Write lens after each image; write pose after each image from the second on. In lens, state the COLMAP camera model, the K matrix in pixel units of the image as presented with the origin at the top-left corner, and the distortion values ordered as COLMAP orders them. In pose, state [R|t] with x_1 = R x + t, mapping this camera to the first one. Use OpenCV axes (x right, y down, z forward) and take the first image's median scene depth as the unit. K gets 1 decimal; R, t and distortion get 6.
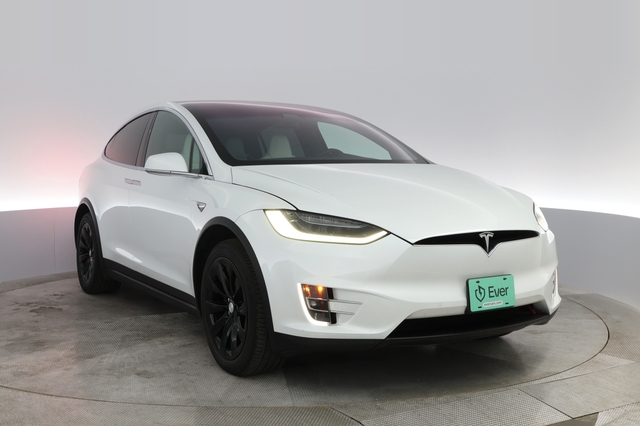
lens RADIAL K [[720.0, 0, 320.9], [0, 720.0, 215.9], [0, 0, 1]] dist [-0.065829, -0.014141]
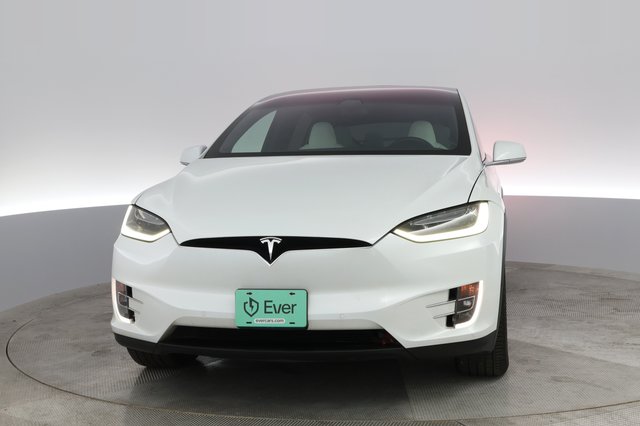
lens RADIAL K [[720.0, 0, 320.6], [0, 720.0, 212.6], [0, 0, 1]] dist [-0.065829, -0.014141]
pose [[0.876003, 0.042485, -0.480432, 0.701163], [-0.035284, 0.999089, 0.024015, -0.030110], [0.481014, -0.004085, 0.876703, 0.272449]]
